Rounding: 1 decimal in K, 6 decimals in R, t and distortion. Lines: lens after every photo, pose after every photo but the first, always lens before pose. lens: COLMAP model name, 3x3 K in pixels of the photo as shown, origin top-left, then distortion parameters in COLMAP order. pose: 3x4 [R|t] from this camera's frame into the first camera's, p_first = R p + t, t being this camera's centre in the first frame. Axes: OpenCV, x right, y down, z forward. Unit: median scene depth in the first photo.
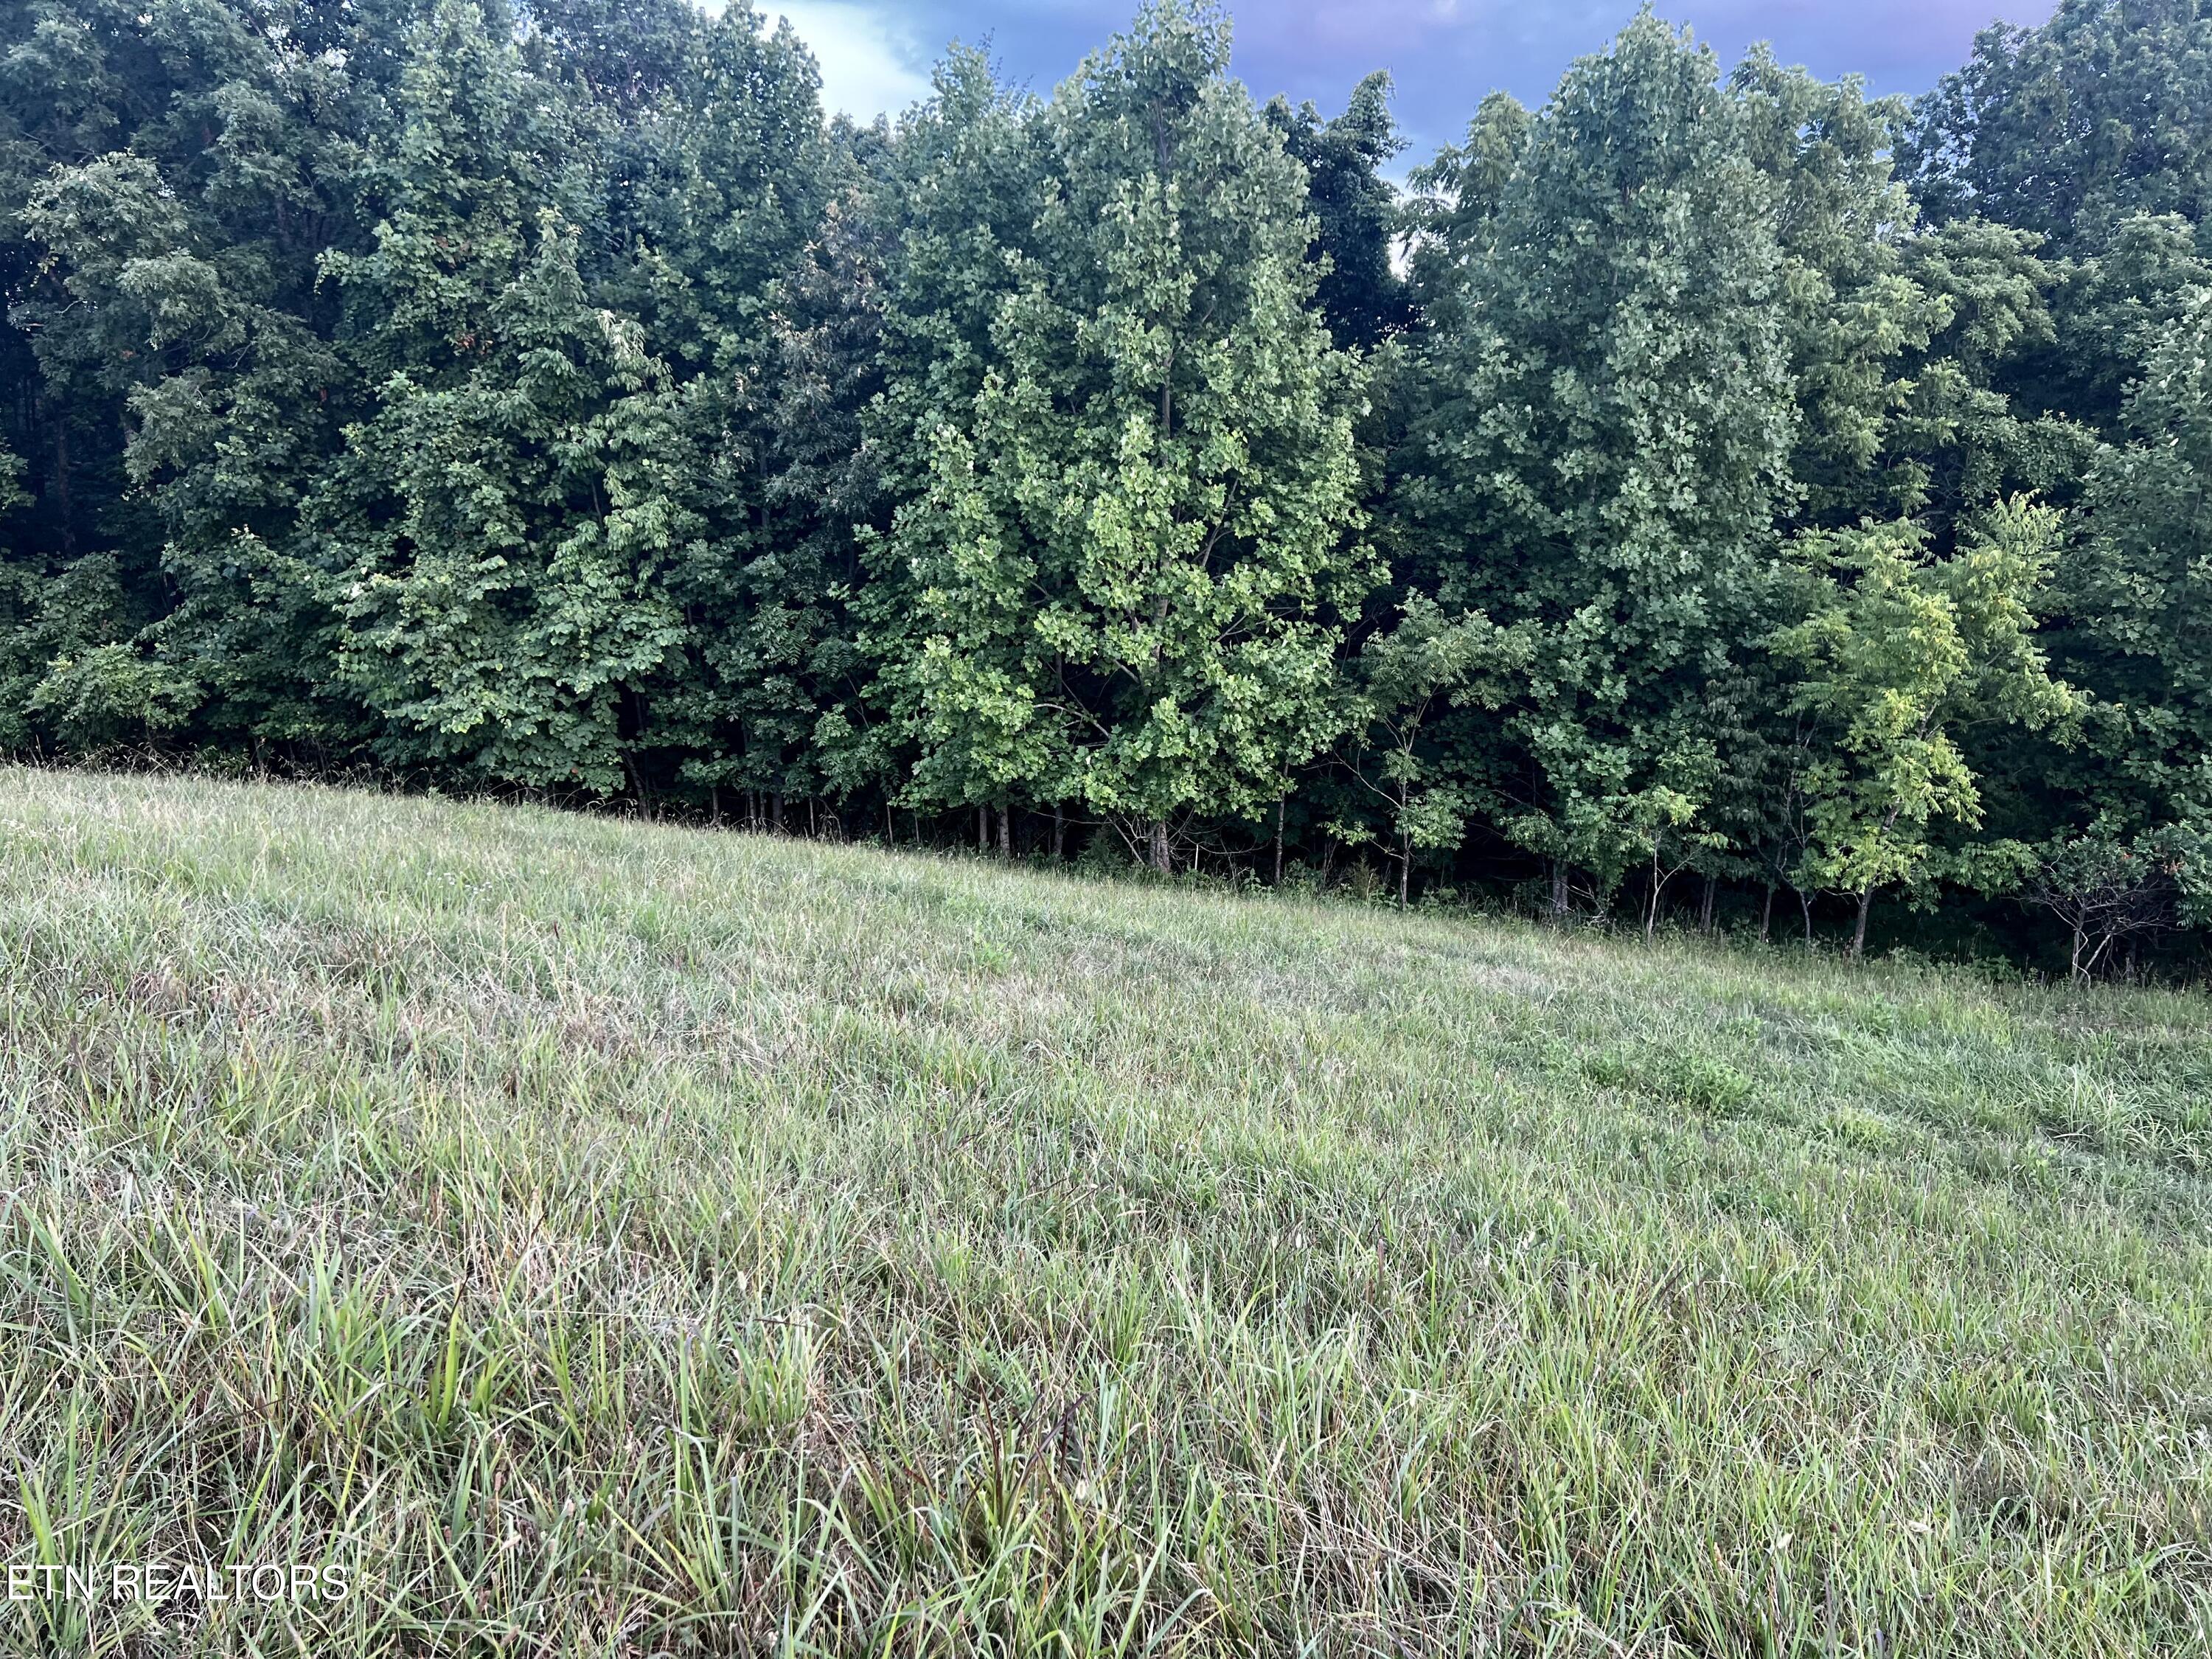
lens RADIAL K [[1664.8, 0, 1132.5], [0, 1664.8, 829.1], [0, 0, 1]] dist [0.042171, -0.058249]
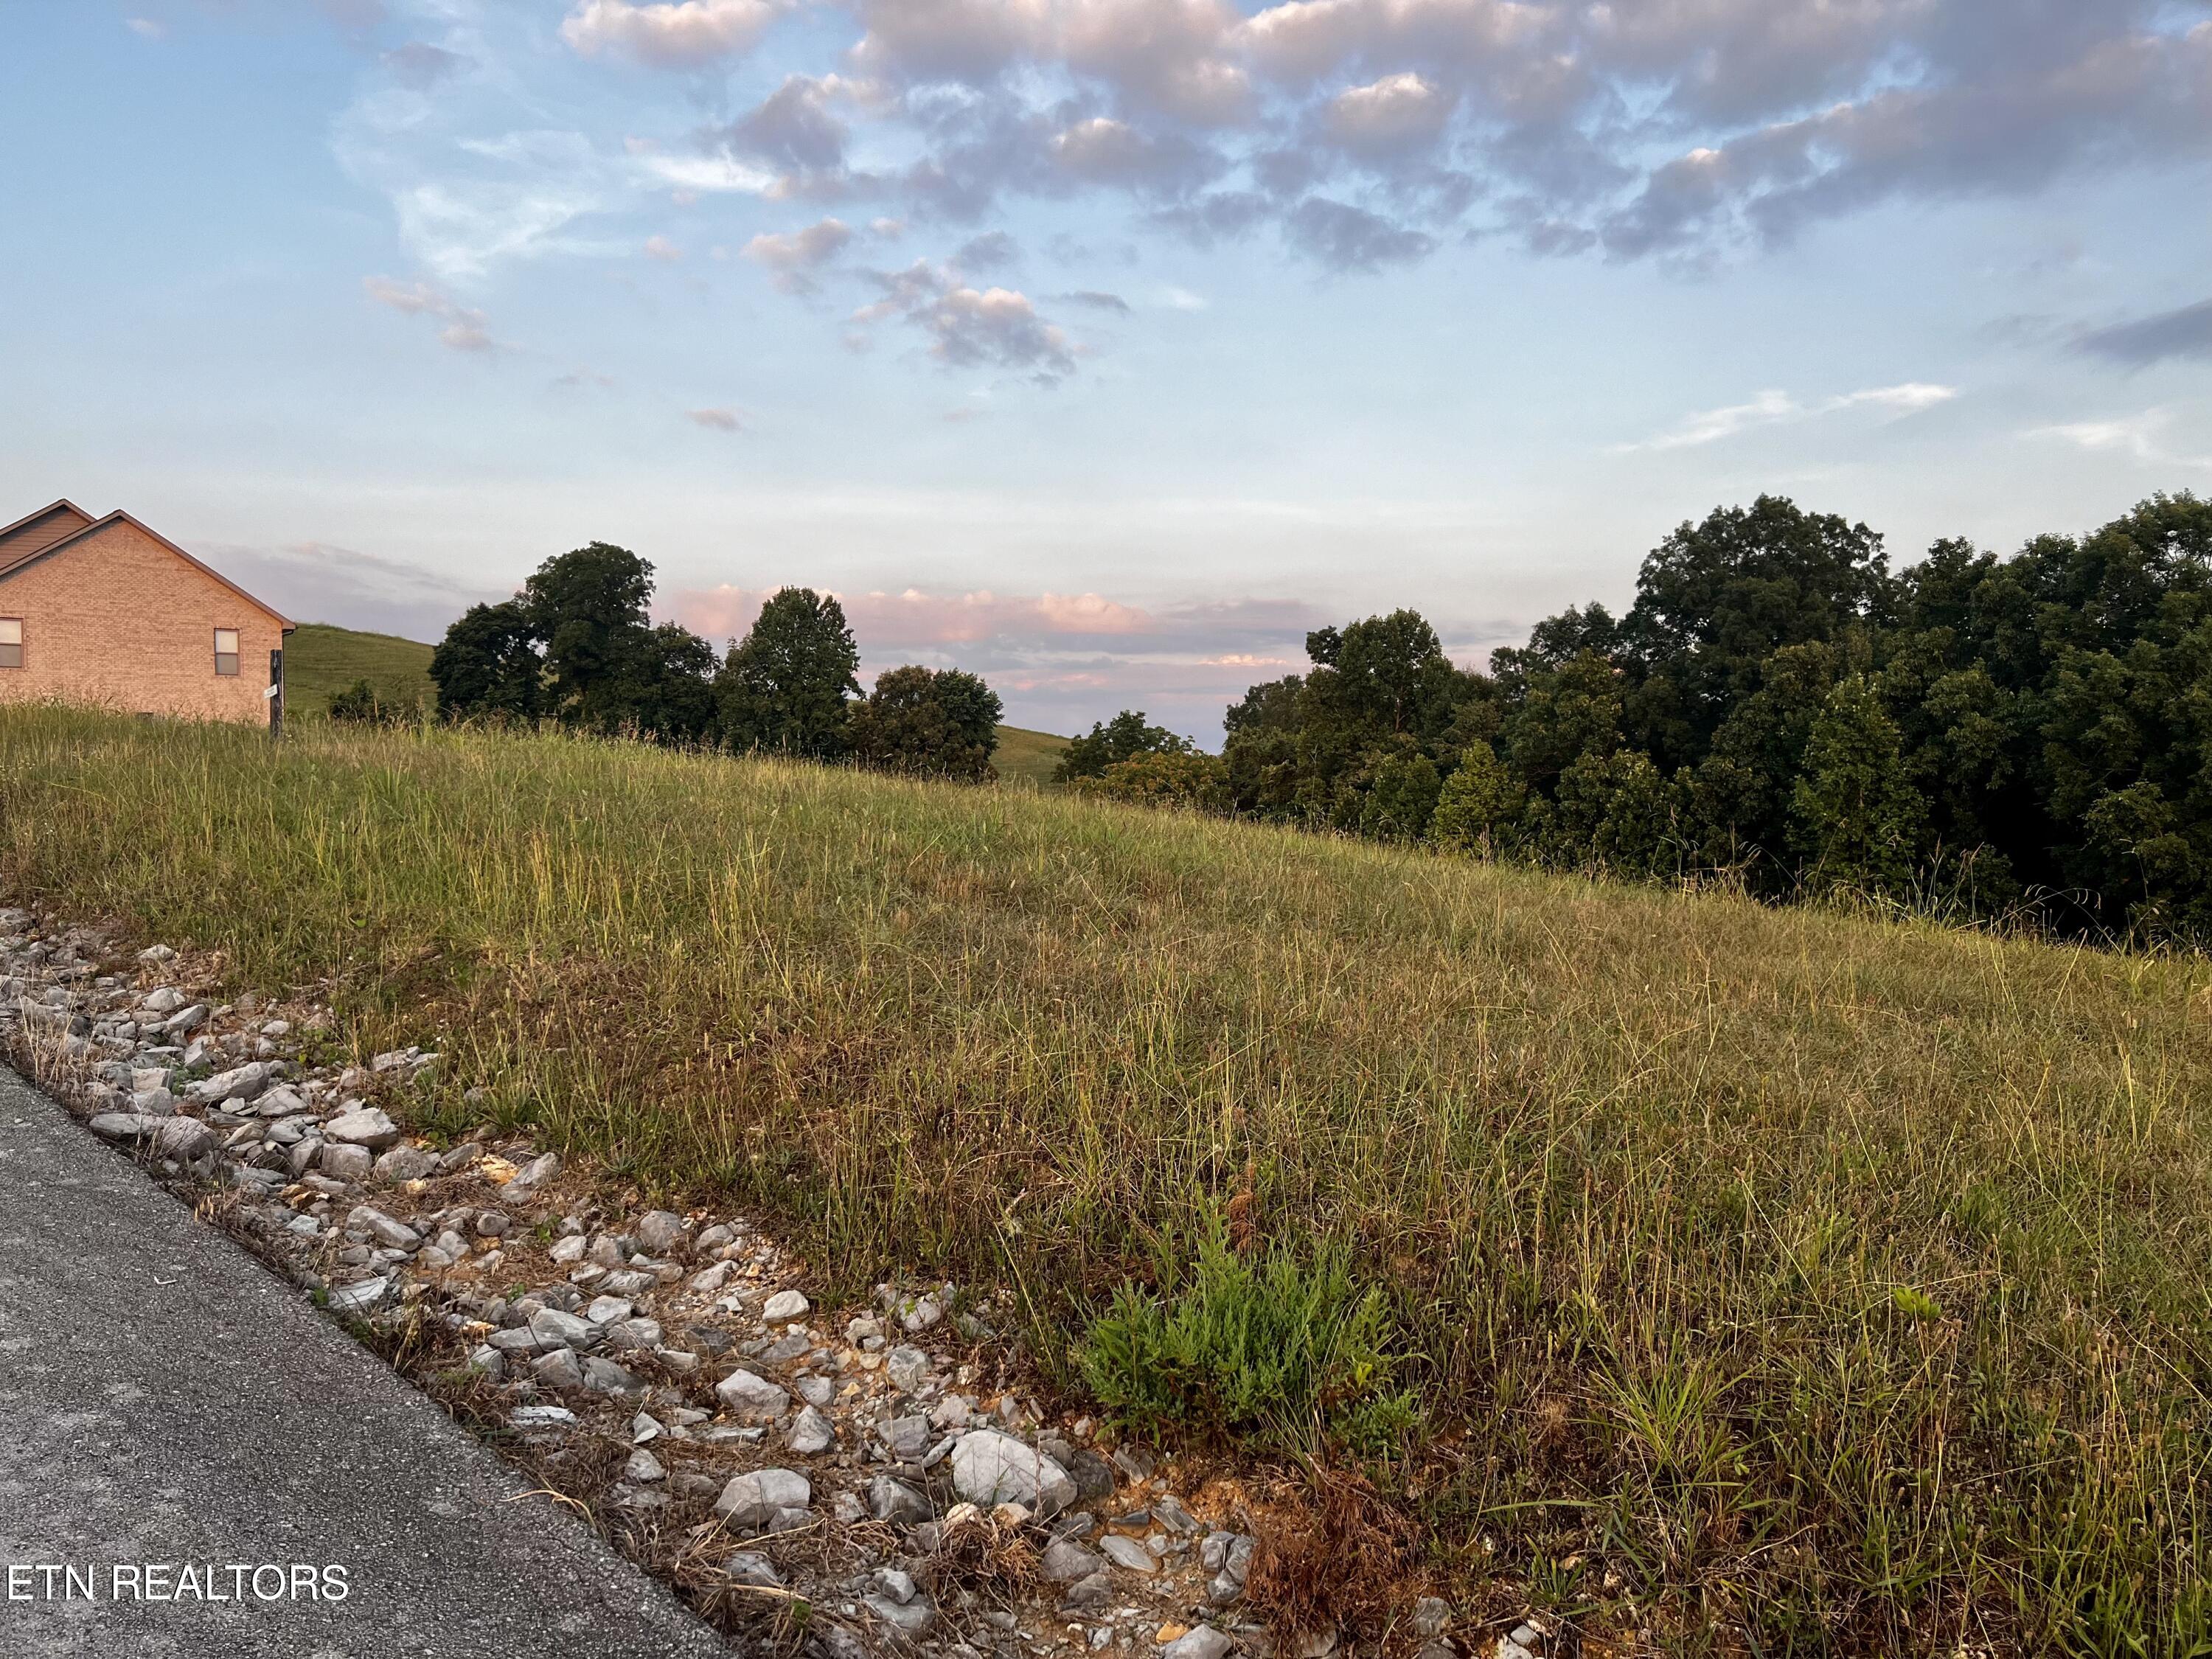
lens RADIAL K [[1664.8, 0, 1099.1], [0, 1664.8, 846.9], [0, 0, 1]] dist [0.042171, -0.058249]
pose [[0.528968, 0.007864, -0.848606, 0.405114], [-0.195095, 0.974301, -0.112581, 0.115786], [0.825912, 0.225111, 0.516908, -0.995678]]
